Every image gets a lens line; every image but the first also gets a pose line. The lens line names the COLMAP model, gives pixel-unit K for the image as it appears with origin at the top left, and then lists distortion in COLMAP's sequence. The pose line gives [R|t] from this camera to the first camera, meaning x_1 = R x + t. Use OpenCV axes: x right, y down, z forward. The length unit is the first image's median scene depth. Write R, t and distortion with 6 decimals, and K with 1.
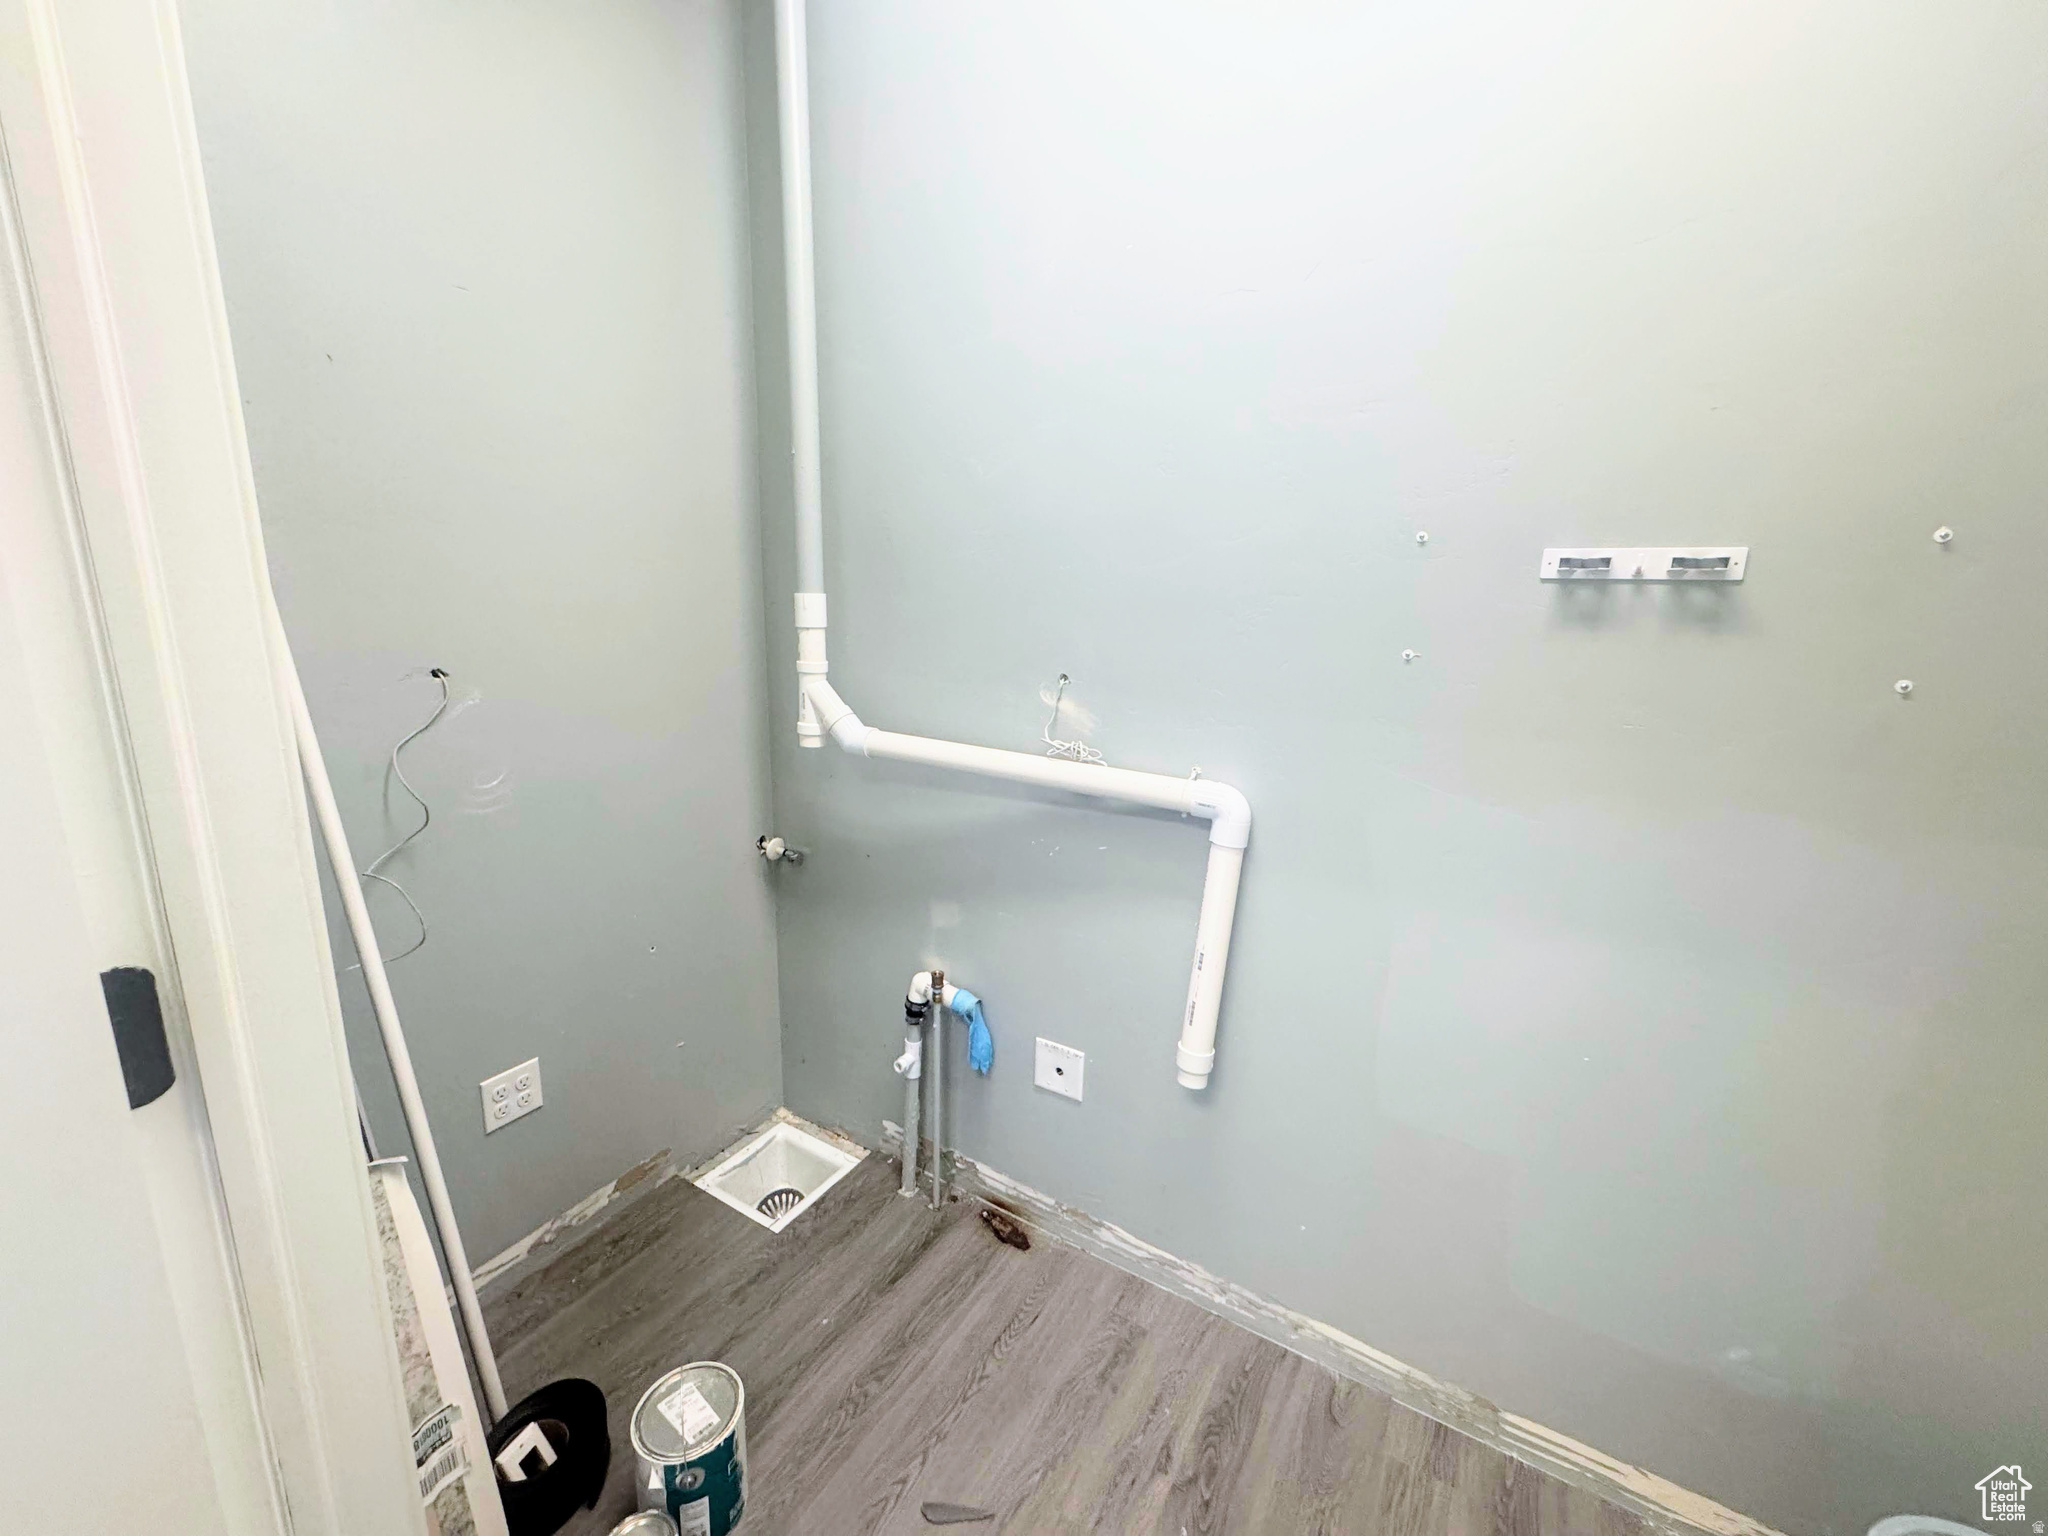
lens RADIAL K [[831.0, 0, 1024.9], [0, 831.0, 760.6], [0, 0, 1]] dist [-0.000283, -0.000052]
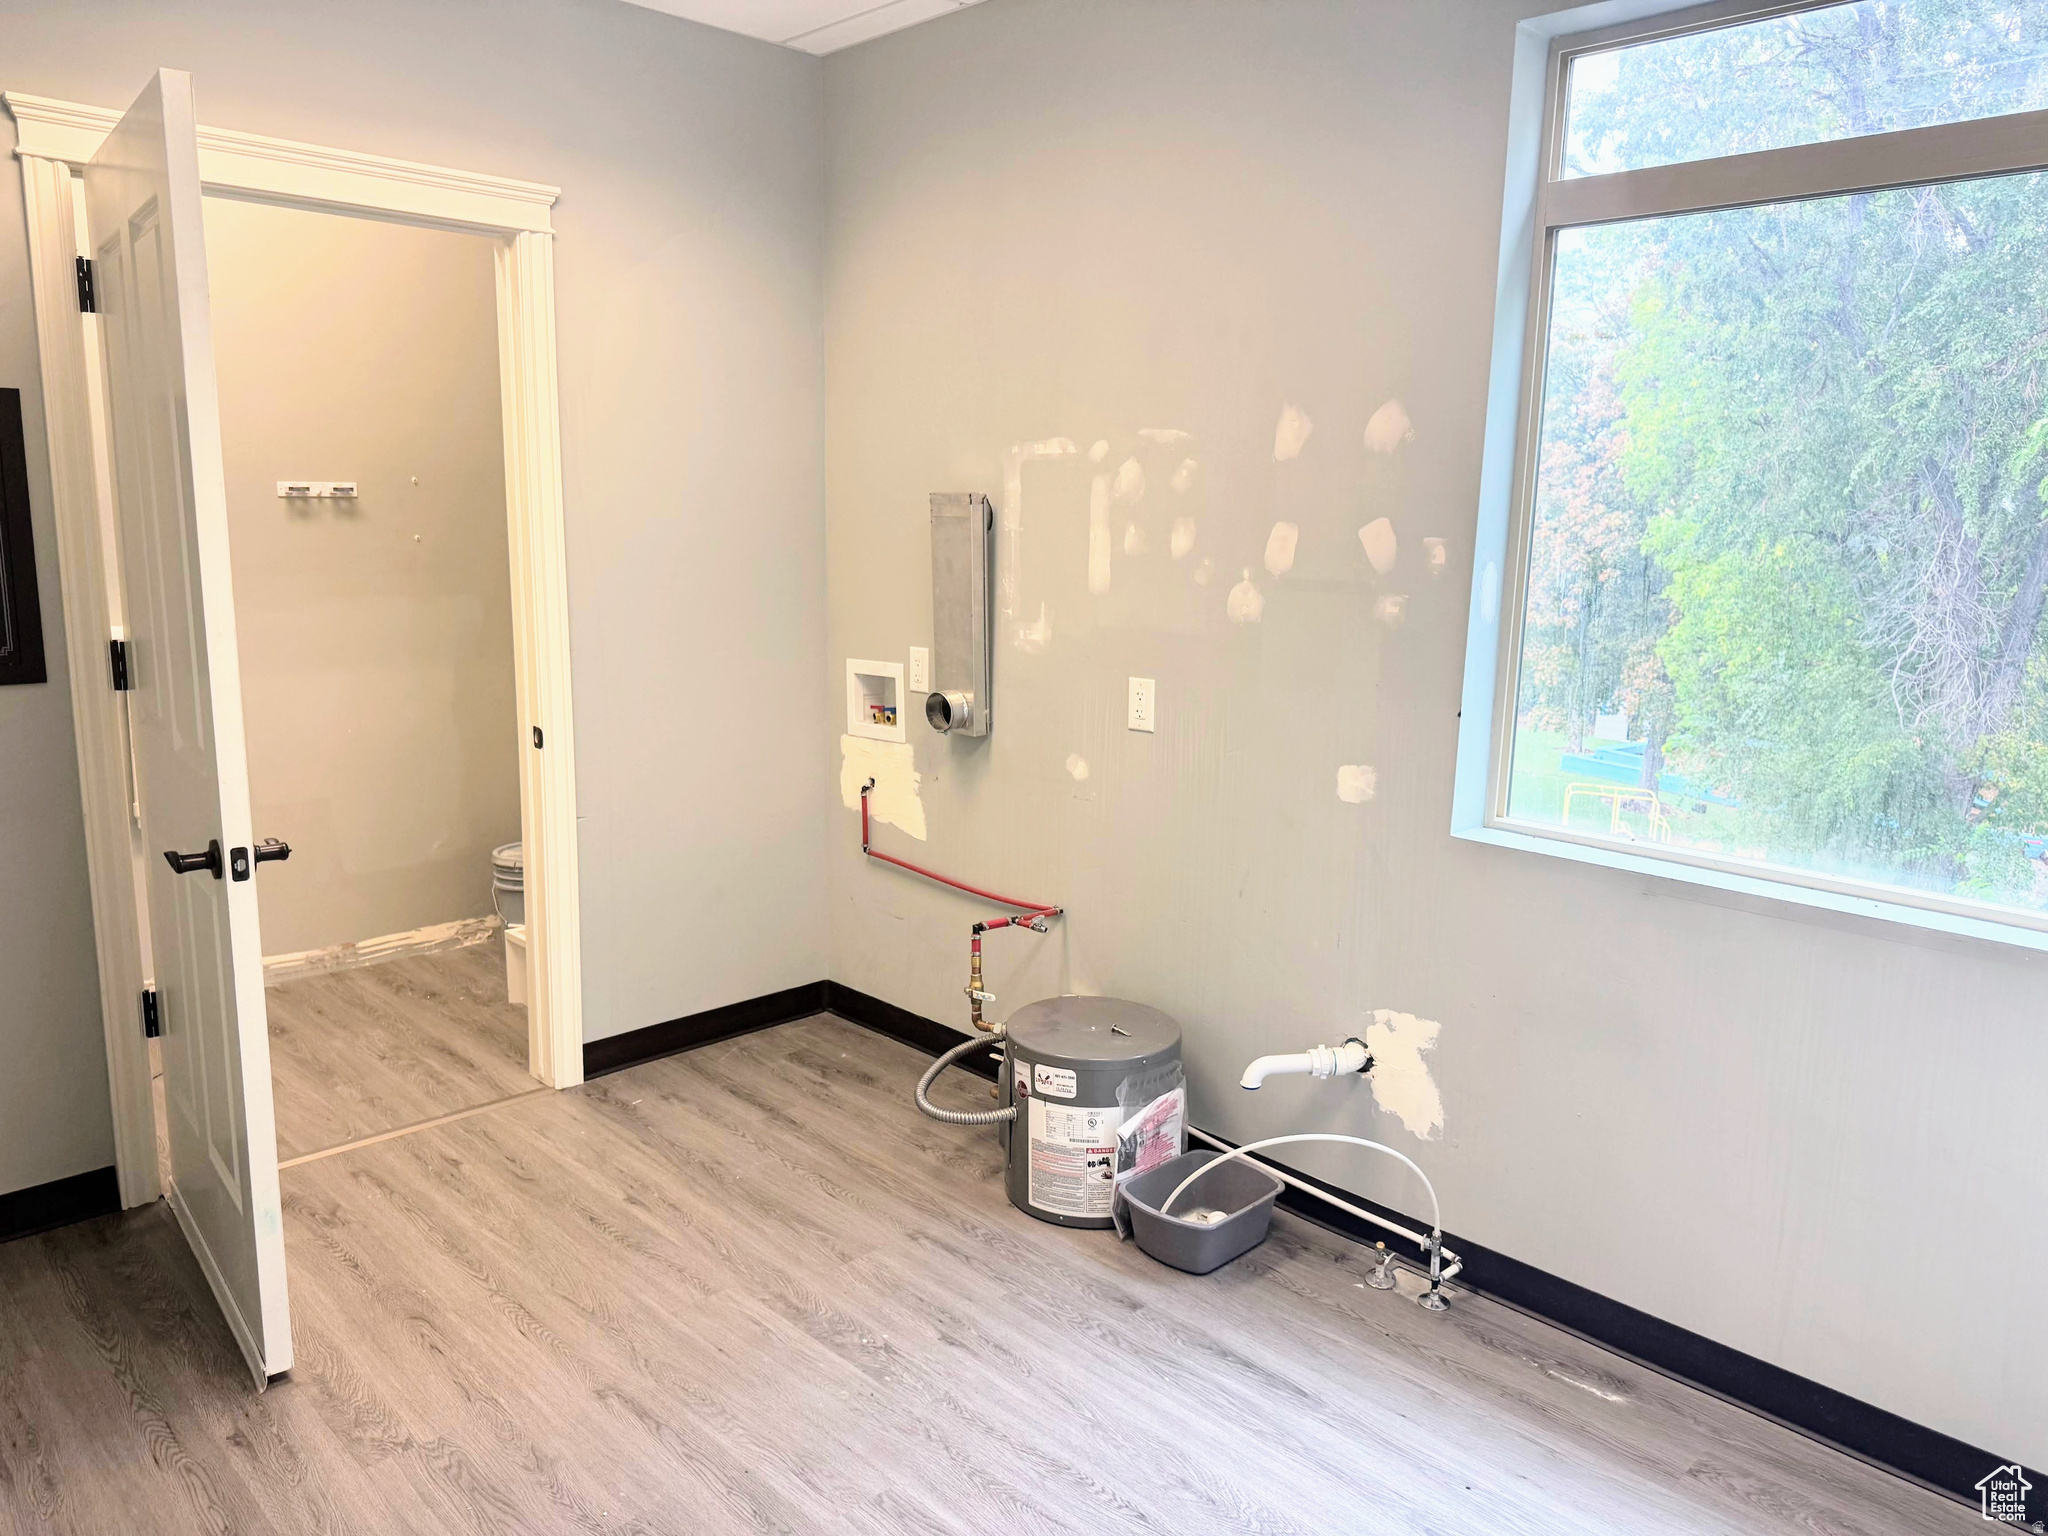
lens RADIAL K [[1444.5, 0, 1024.5], [0, 1444.5, 766.8], [0, 0, 1]] dist [0.000623, 0.000013]
pose [[0.242741, -0.175651, 0.954056, -2.582517], [0.209736, 0.969713, 0.125170, 0.389434], [-0.947147, 0.169716, 0.272229, -1.690487]]
